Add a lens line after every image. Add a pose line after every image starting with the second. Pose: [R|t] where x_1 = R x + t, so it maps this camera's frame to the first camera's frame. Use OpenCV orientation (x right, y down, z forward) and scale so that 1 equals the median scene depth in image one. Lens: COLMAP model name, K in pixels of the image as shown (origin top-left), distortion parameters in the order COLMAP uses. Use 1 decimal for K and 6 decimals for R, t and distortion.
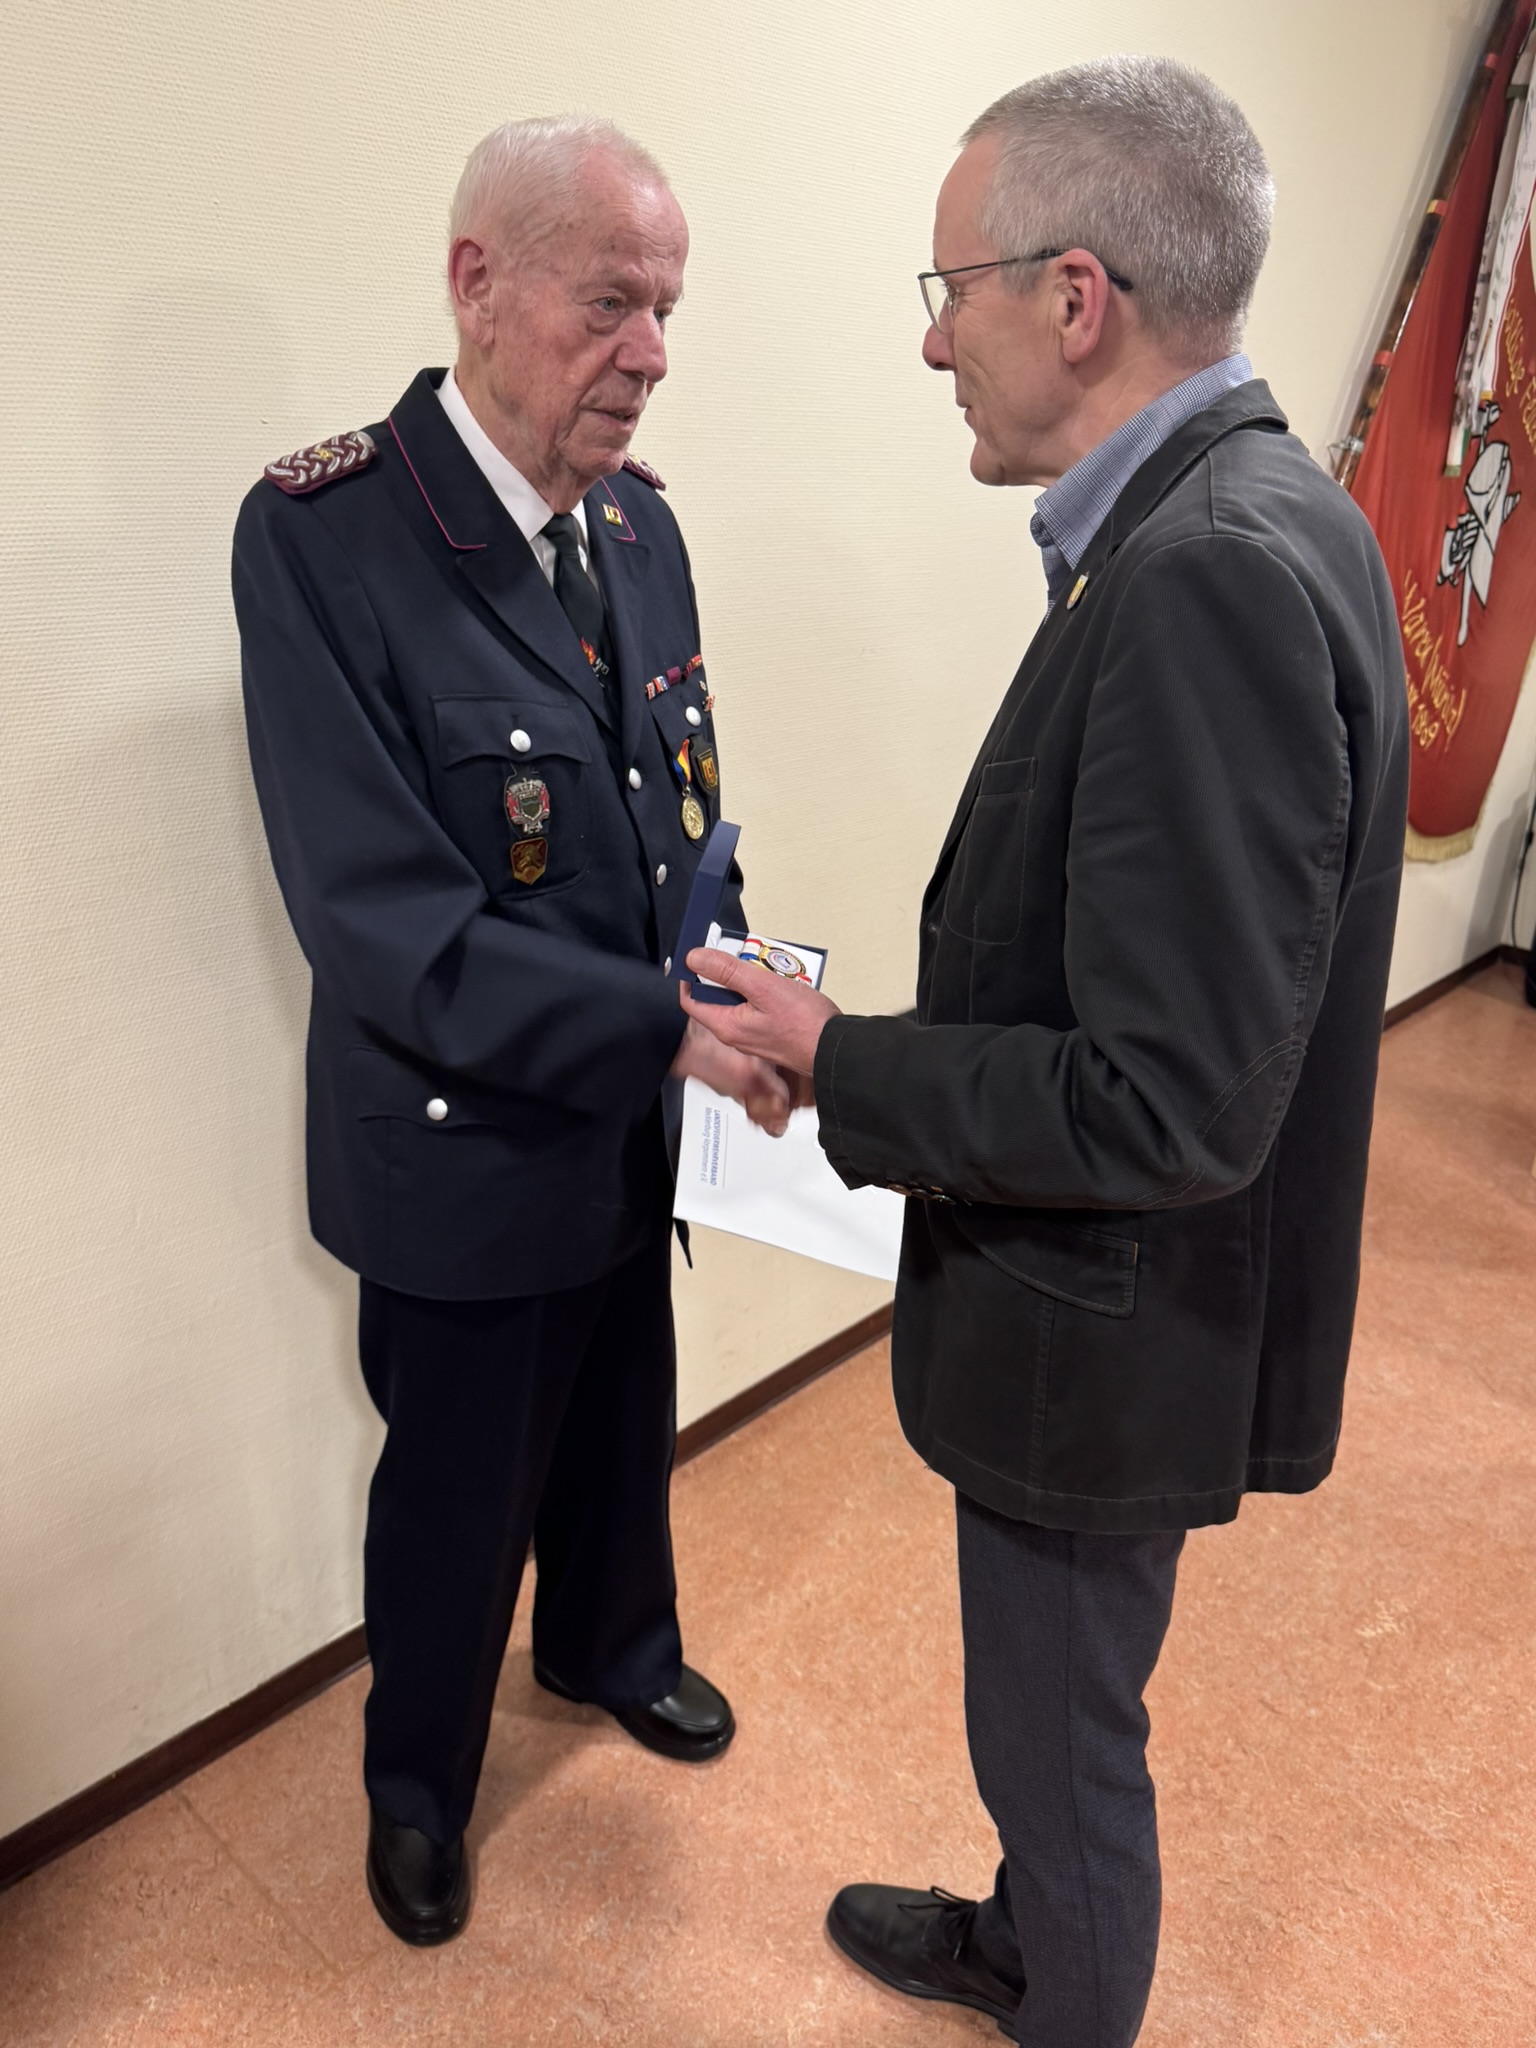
lens RADIAL K [[1625.1, 0, 776.8], [0, 1625.1, 1004.2], [0, 0, 1]] dist [0.010910, 0.007686]
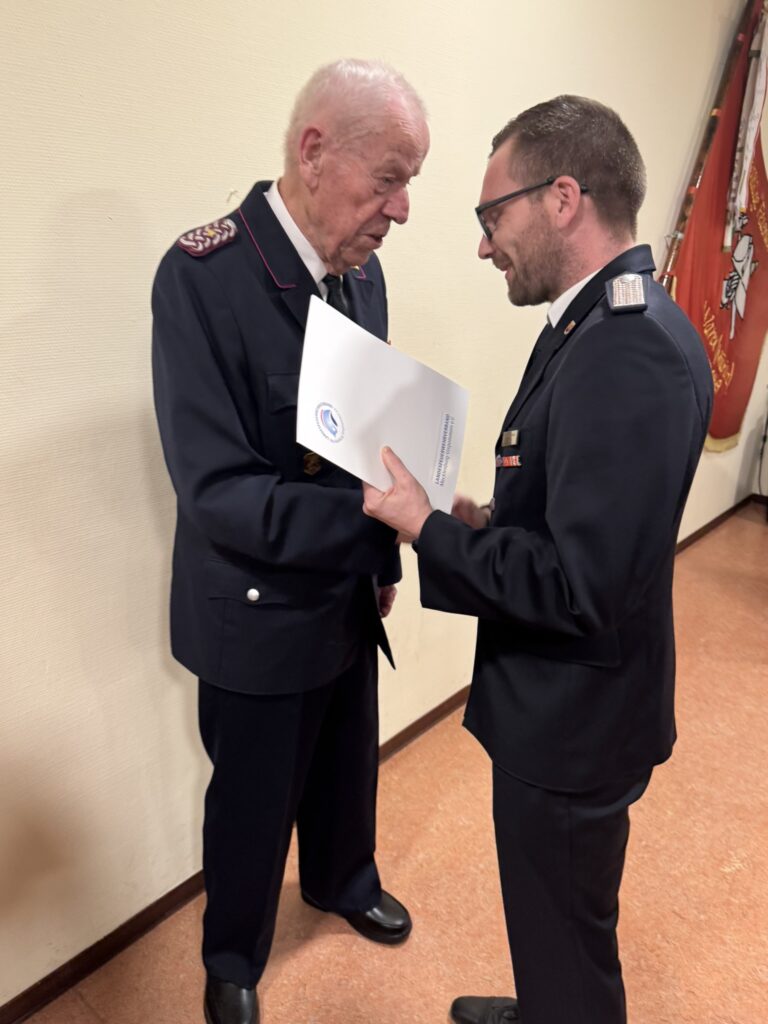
lens RADIAL K [[813.0, 0, 384.0], [0, 813.0, 512.0], [0, 0, 1]] dist [0.006145, 0.009793]
pose [[0.999392, -0.030635, 0.016667, -0.025505], [0.031087, 0.999136, -0.027589, -0.003068], [-0.015807, 0.028090, 0.999480, 0.076751]]
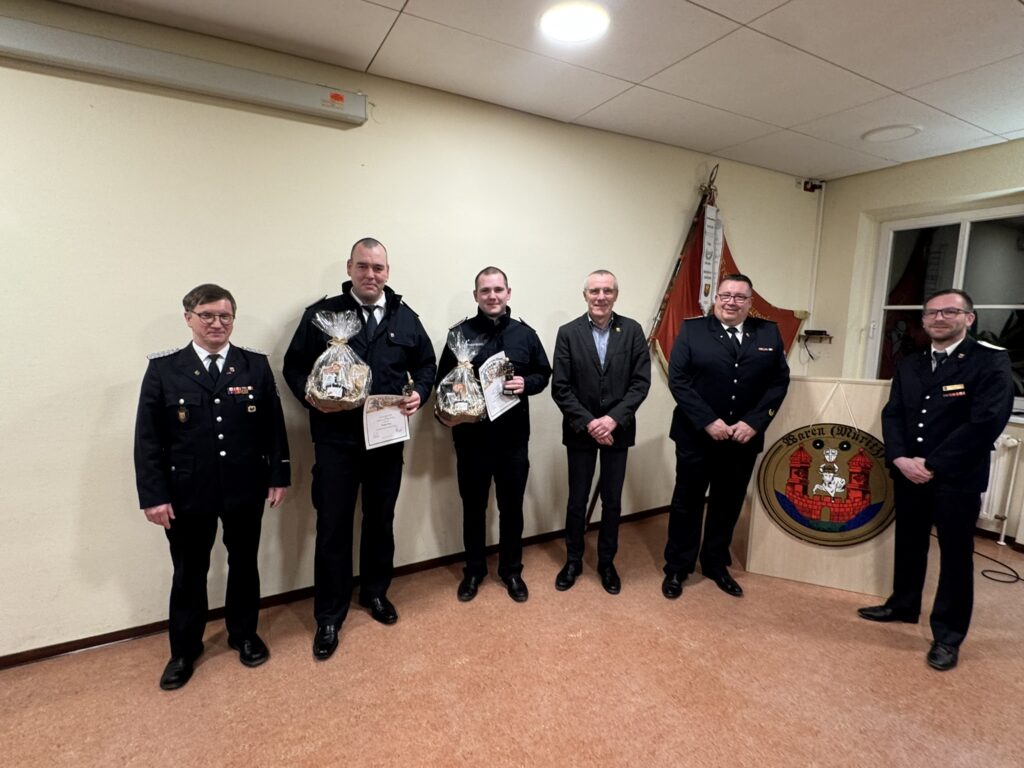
lens RADIAL K [[509.5, 0, 508.2], [0, 509.5, 385.4], [0, 0, 1]] dist [0.000622, -0.001323]
pose [[0.939812, 0.012000, -0.341480, 0.591229], [-0.093032, 0.970614, -0.221931, 0.120469], [0.328782, 0.240342, 0.913312, -0.158106]]
